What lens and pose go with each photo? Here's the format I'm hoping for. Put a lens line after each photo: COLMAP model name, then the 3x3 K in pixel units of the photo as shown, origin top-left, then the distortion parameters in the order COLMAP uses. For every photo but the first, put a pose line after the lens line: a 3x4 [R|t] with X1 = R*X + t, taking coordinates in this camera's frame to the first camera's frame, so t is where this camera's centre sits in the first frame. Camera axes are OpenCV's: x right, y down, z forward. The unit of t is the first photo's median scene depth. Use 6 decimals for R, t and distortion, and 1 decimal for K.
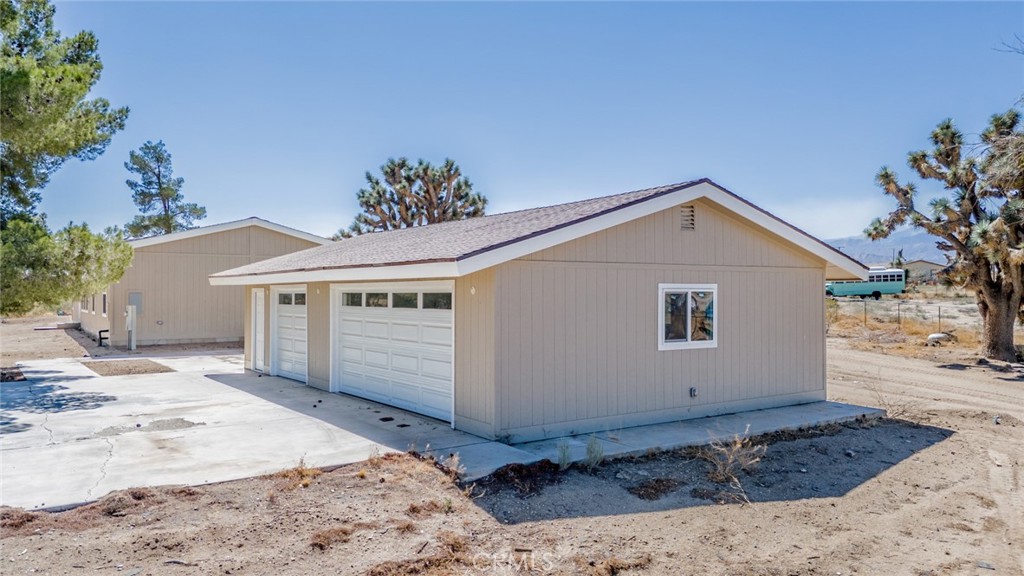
lens RADIAL K [[778.1, 0, 513.5], [0, 778.1, 292.1], [0, 0, 1]] dist [0.026024, -0.020567]
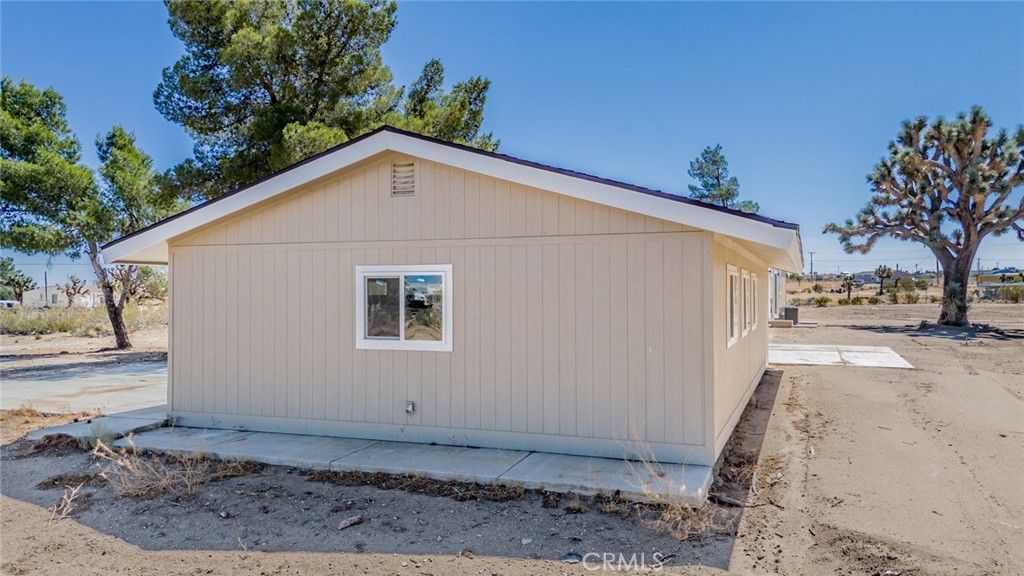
lens RADIAL K [[778.1, 0, 514.5], [0, 778.1, 284.4], [0, 0, 1]] dist [0.026024, -0.020567]
pose [[0.539278, -0.010849, -0.842058, 0.928879], [0.003260, 0.999936, -0.010796, 0.017186], [0.842121, 0.003077, 0.539279, 0.680926]]
